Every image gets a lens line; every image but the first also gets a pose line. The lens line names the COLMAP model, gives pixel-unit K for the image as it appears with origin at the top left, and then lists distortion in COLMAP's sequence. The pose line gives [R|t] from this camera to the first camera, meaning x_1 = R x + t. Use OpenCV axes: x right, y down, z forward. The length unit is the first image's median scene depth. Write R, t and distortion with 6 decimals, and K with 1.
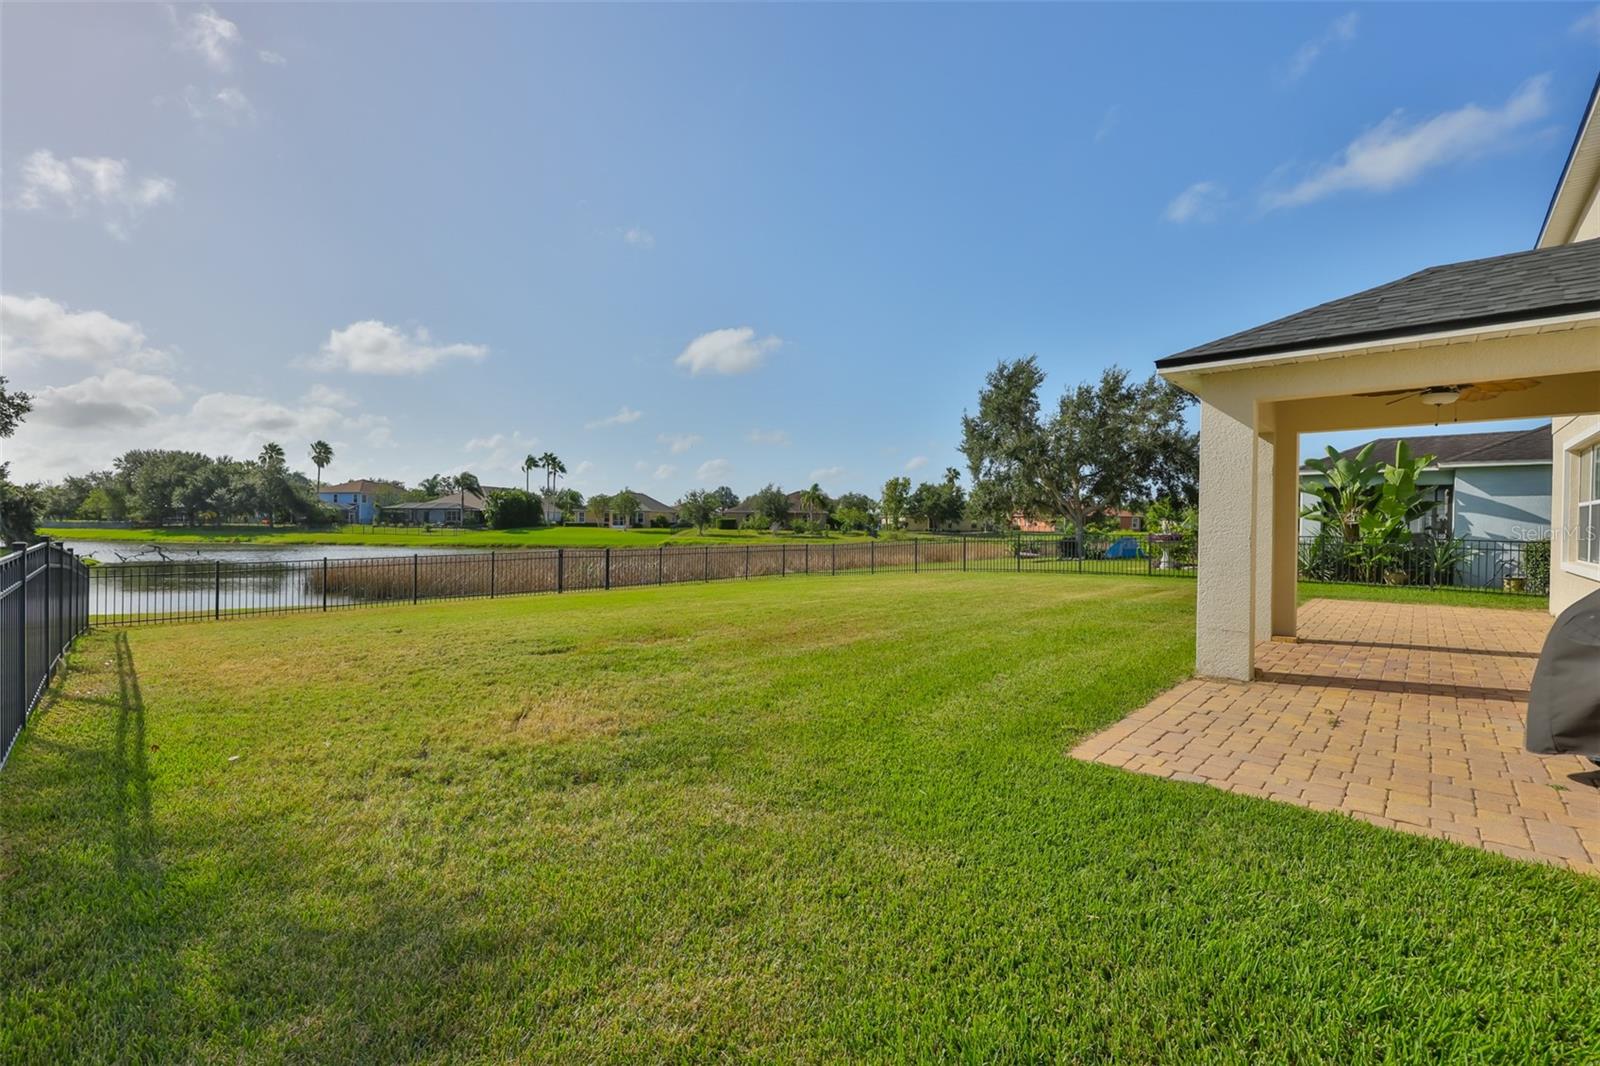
lens RADIAL K [[661.5, 0, 799.4], [0, 661.5, 527.0], [0, 0, 1]] dist [0.000874, 0.000401]
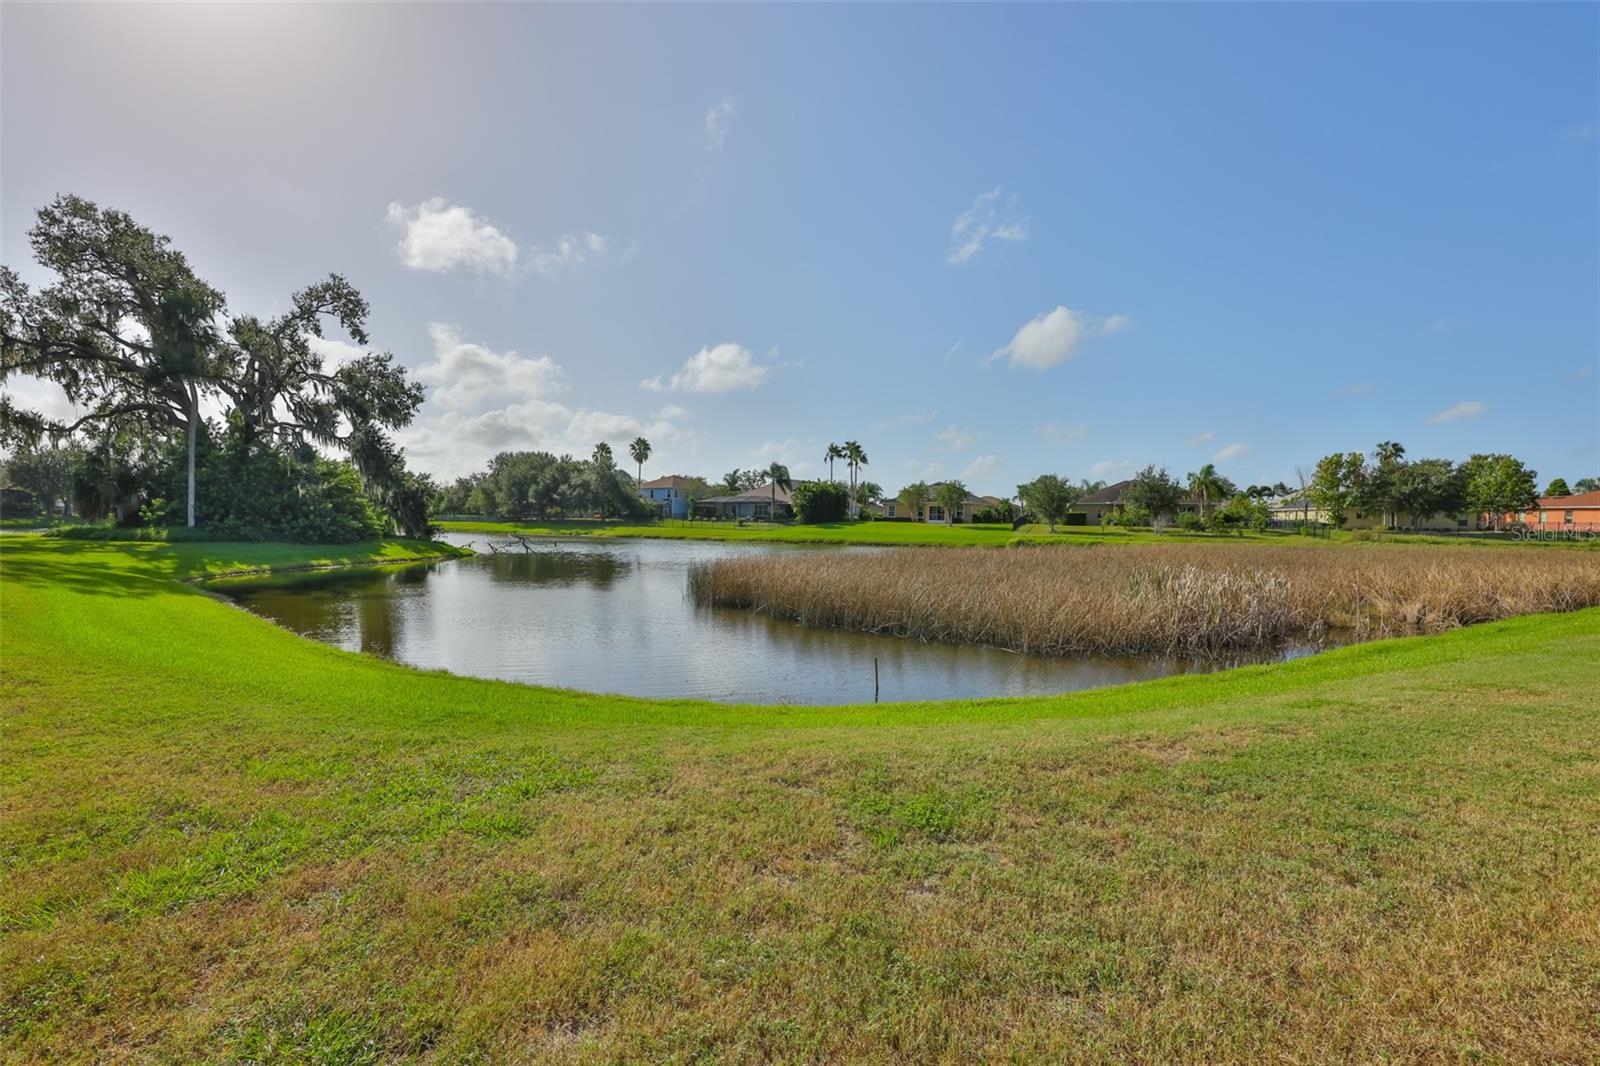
lens RADIAL K [[678.9, 0, 810.2], [0, 678.9, 533.6], [0, 0, 1]] dist [-0.001038, 0.000019]
pose [[0.936198, 0.010149, -0.351328, -0.111949], [-0.005687, 0.999890, 0.013732, 0.003572], [0.351428, -0.010858, 0.936152, 0.108442]]
